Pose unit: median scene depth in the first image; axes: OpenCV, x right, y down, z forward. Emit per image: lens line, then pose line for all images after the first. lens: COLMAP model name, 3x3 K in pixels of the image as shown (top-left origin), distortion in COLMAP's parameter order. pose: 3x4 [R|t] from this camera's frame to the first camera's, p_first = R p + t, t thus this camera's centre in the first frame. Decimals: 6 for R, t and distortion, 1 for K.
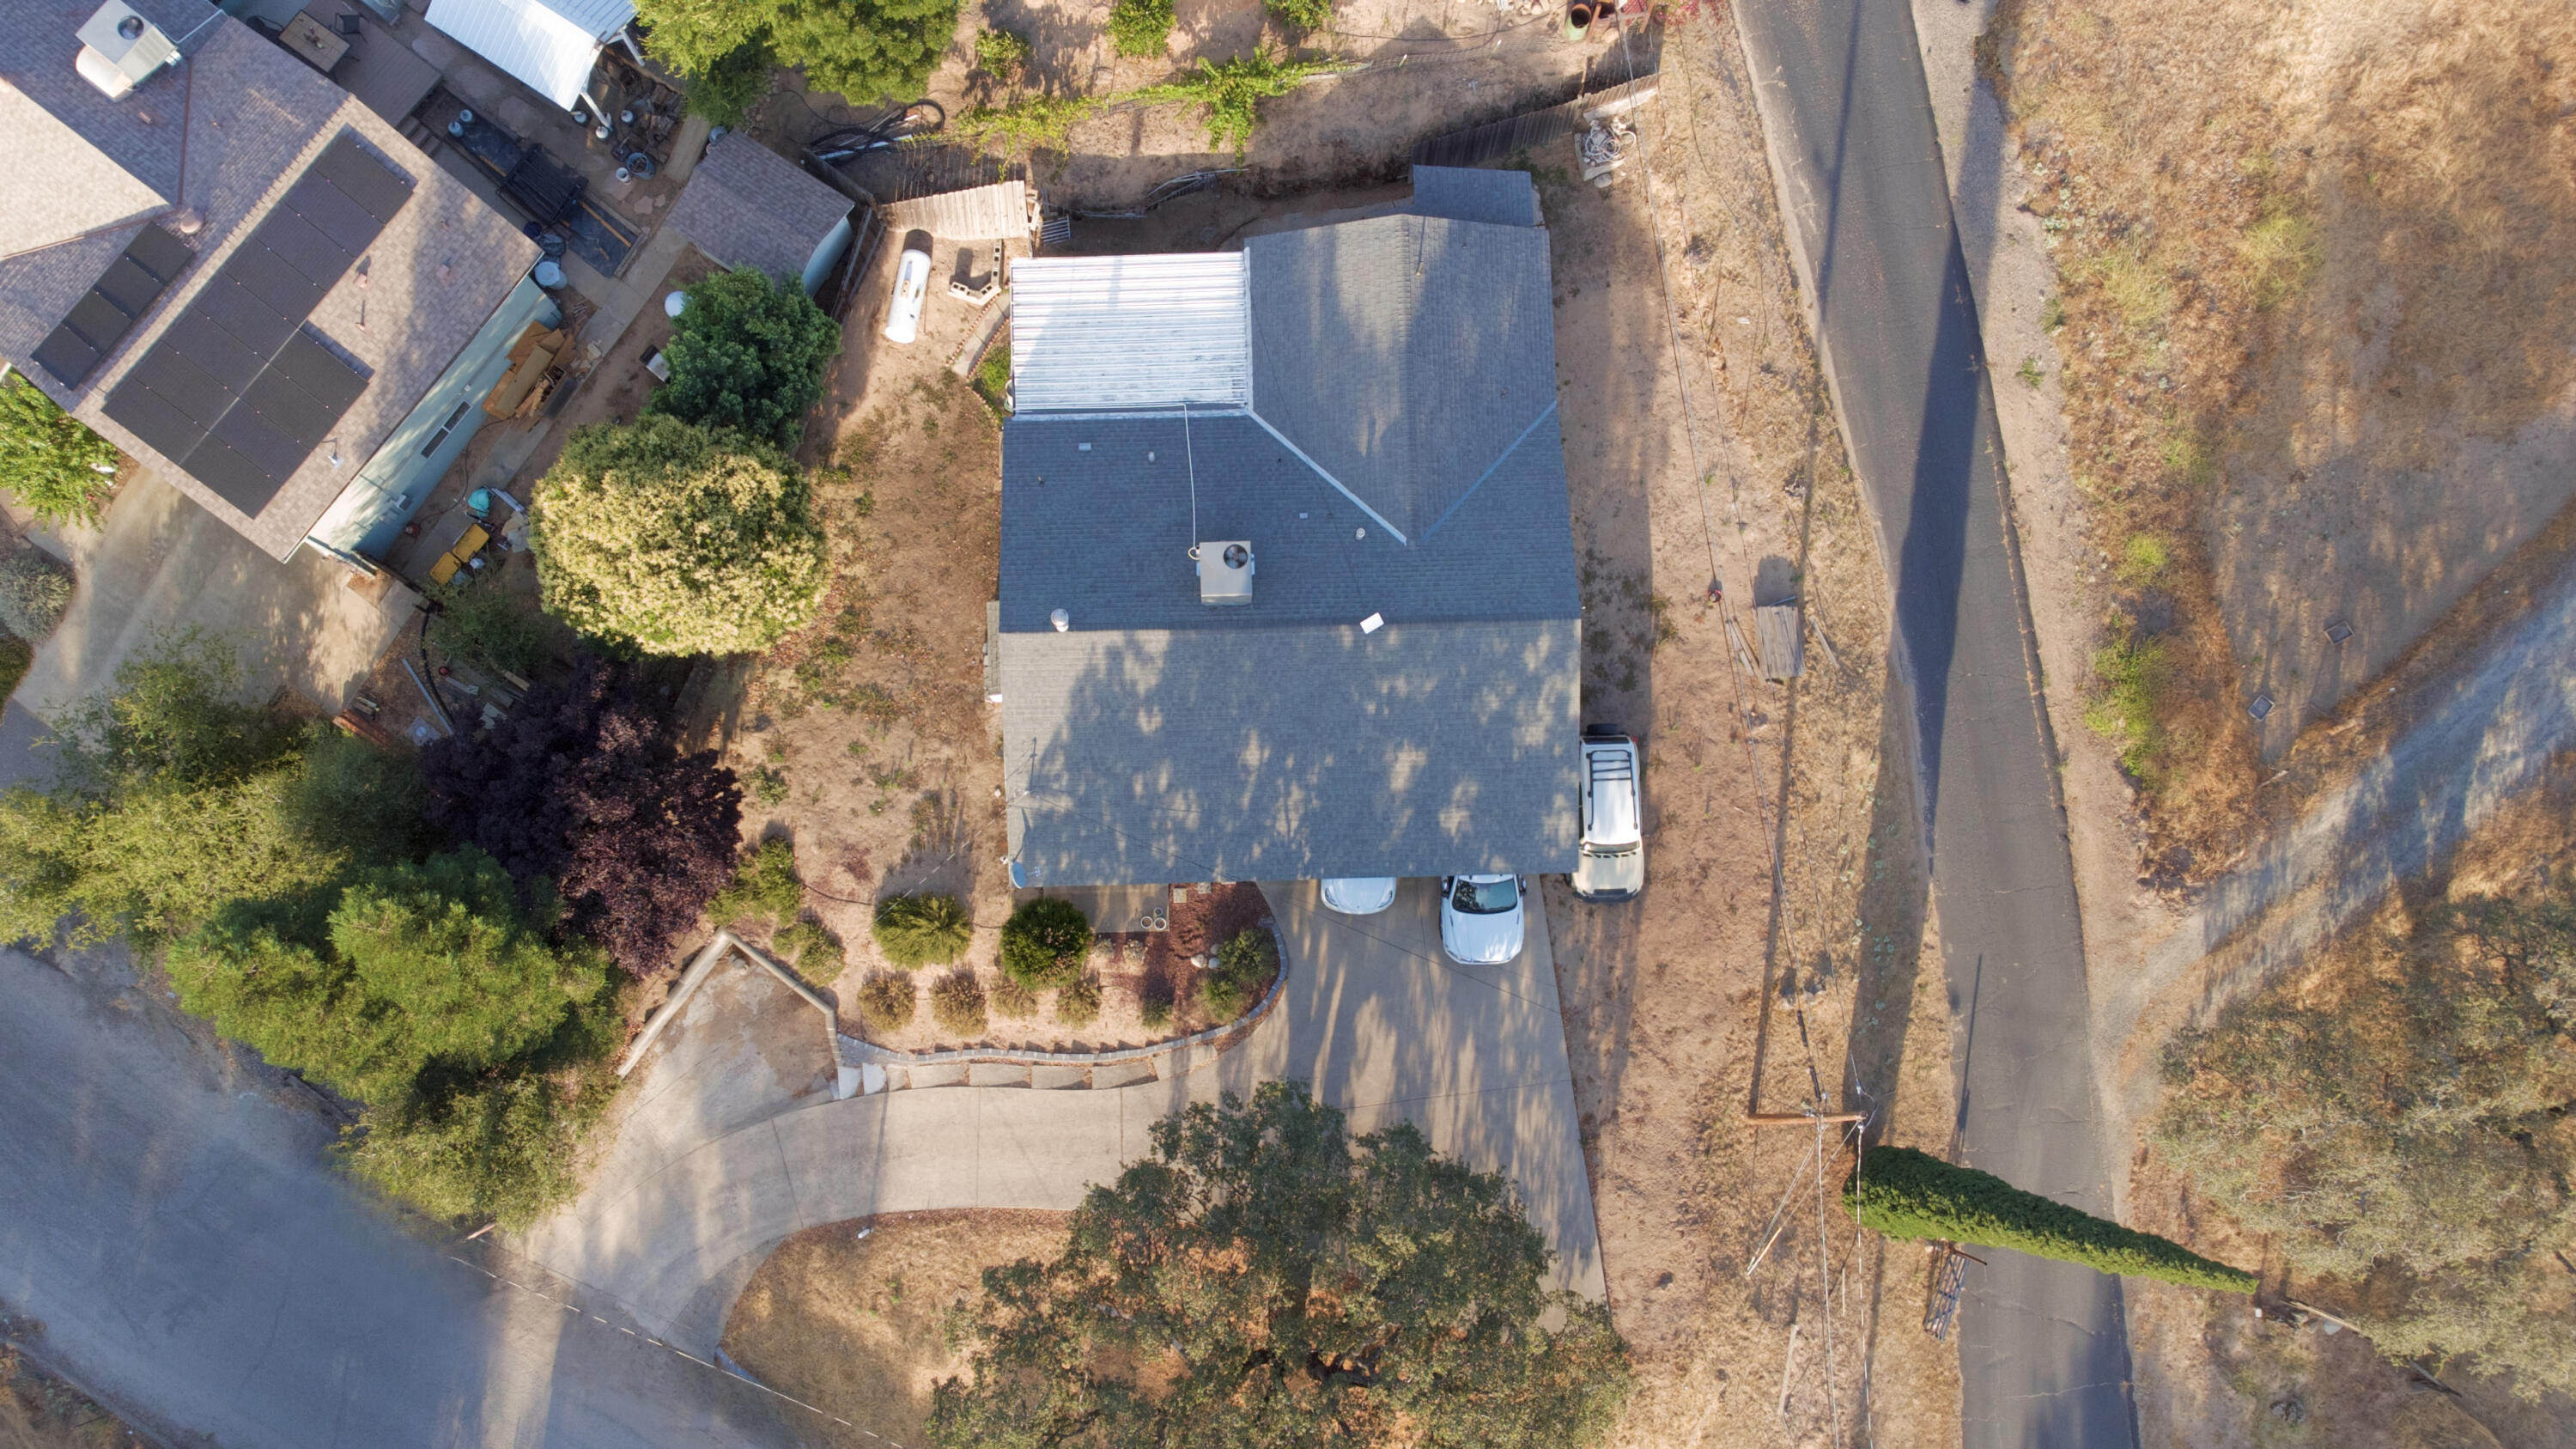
lens RADIAL K [[2025.3, 0, 1237.8], [0, 2025.3, 770.4], [0, 0, 1]] dist [0.031874, 0.001861]
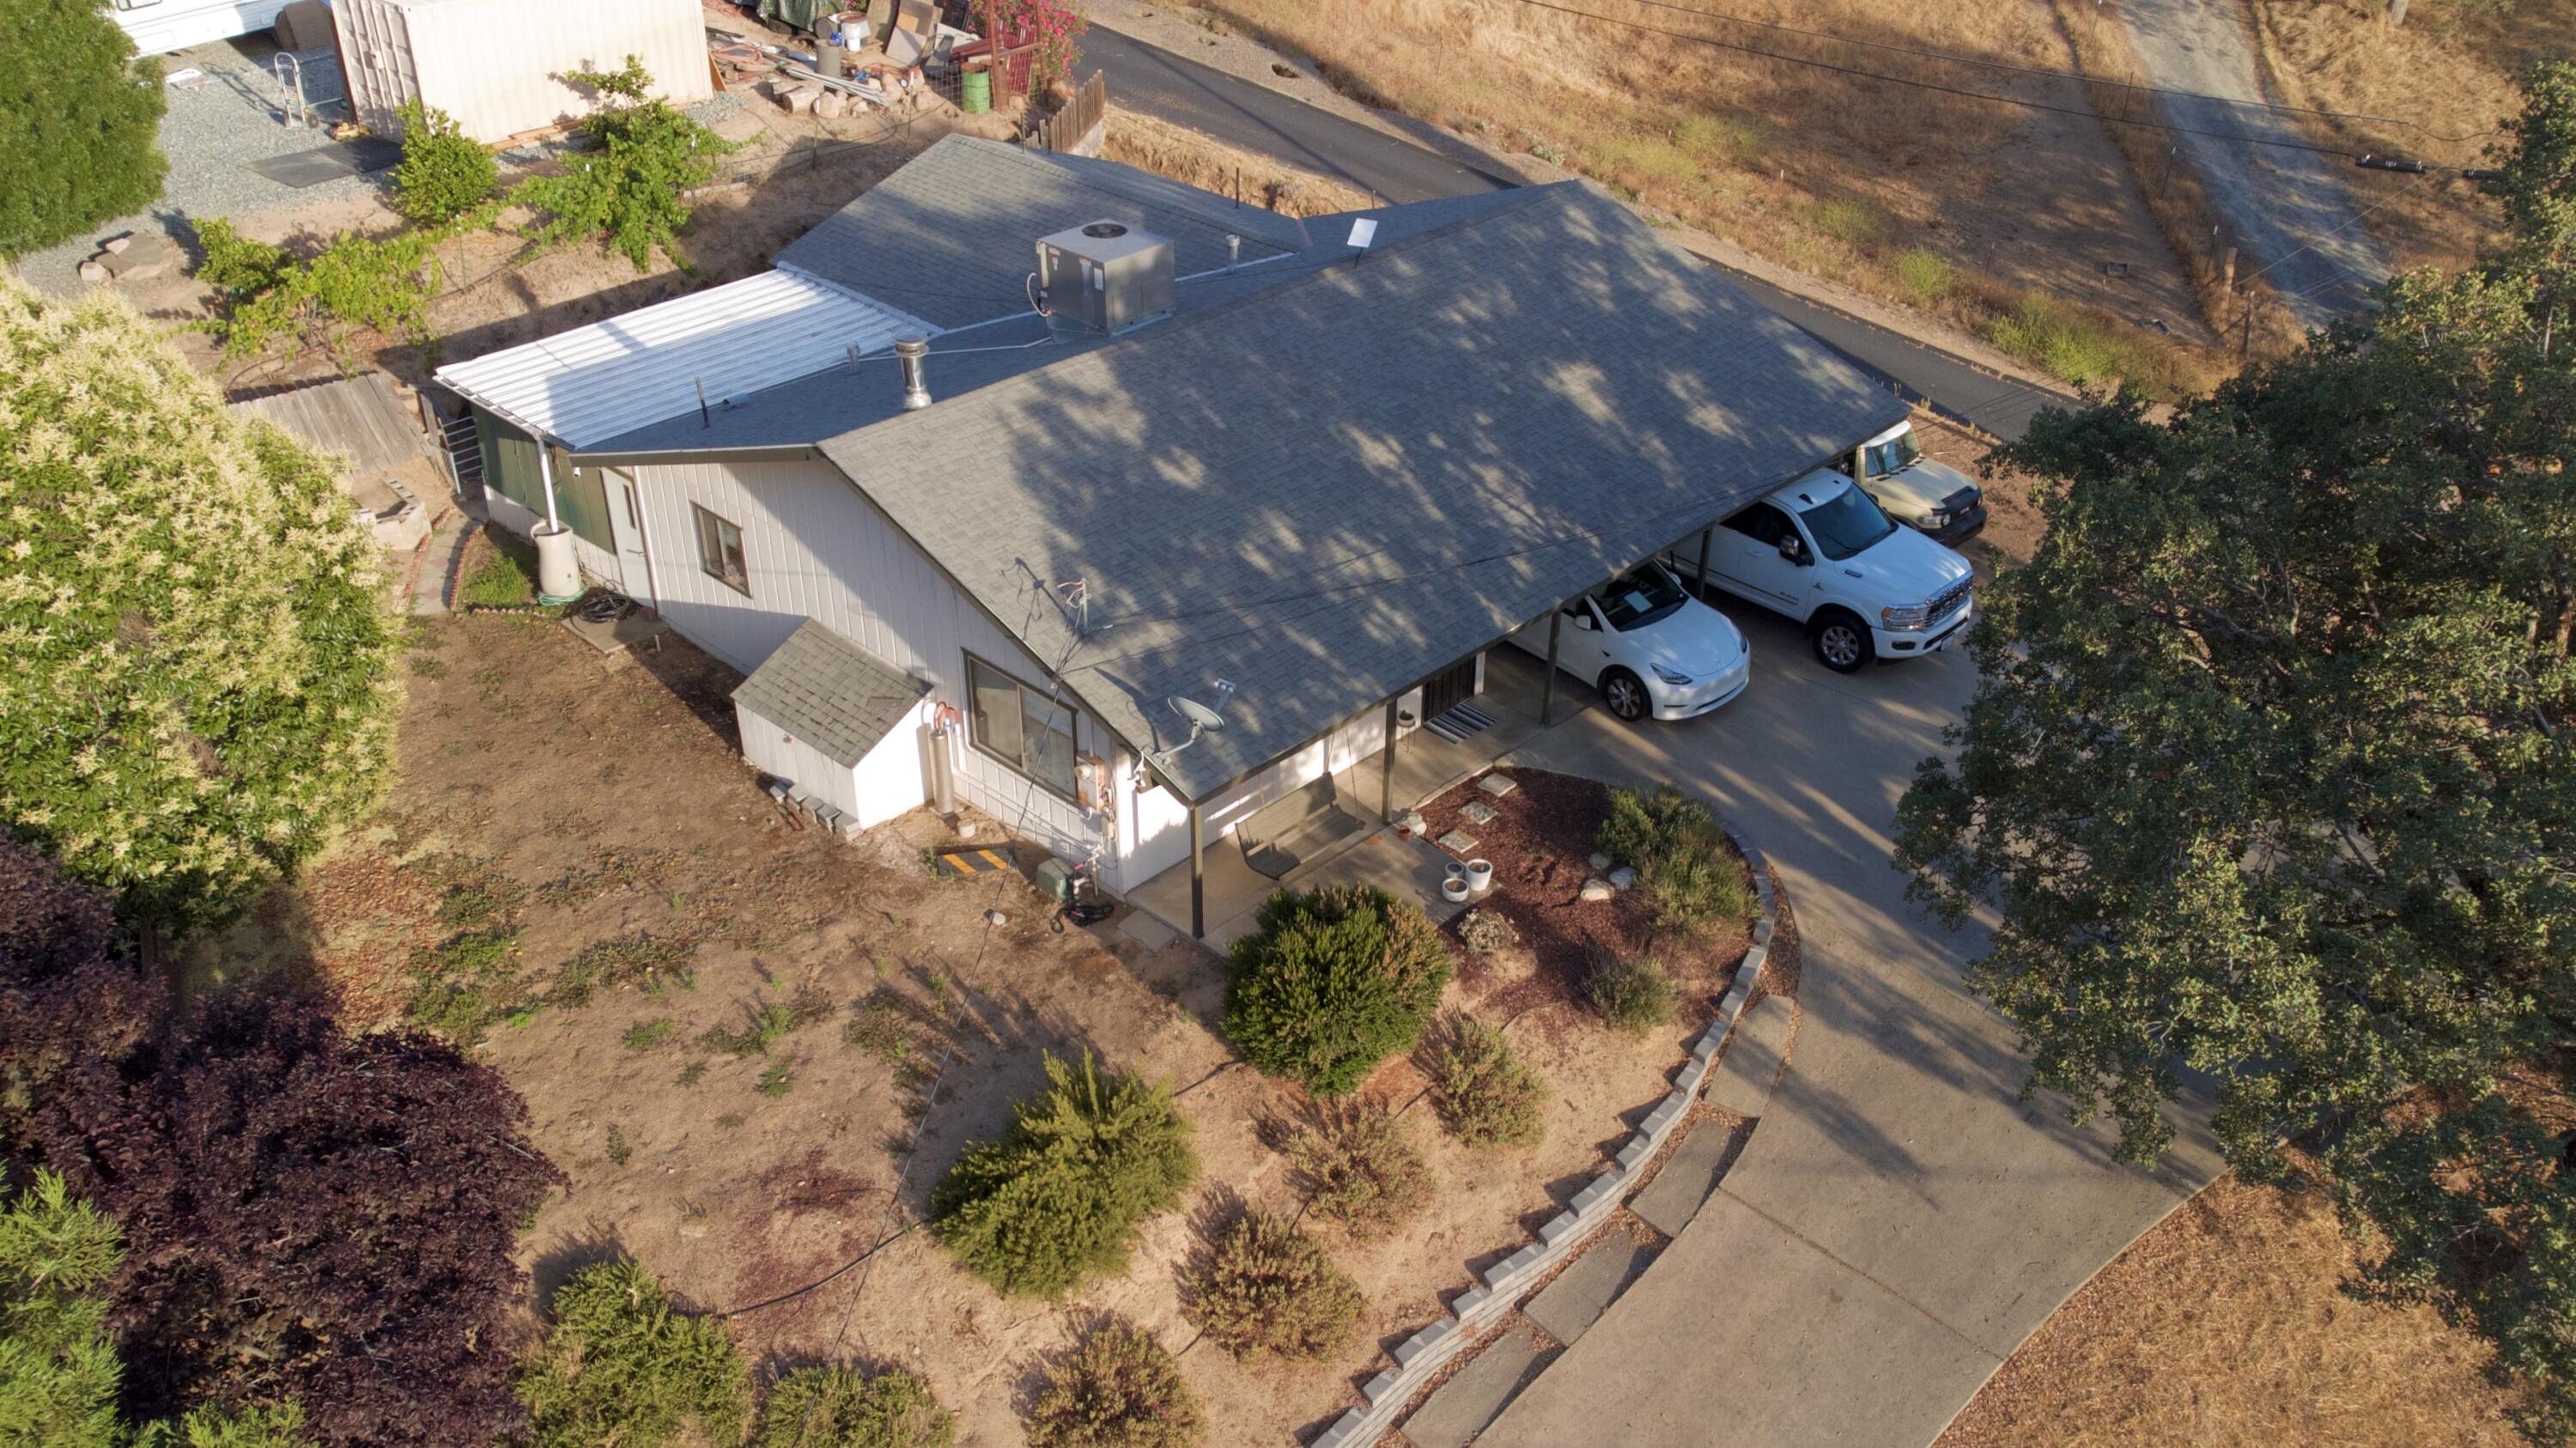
lens RADIAL K [[2100.4, 0, 1286.5], [0, 2100.4, 780.8], [0, 0, 1]] dist [0.029687, -0.005762]
pose [[0.713306, -0.375884, 0.591528, -0.327103], [0.694481, 0.492638, -0.524409, 0.272877], [-0.094292, 0.784869, 0.612446, 0.697021]]
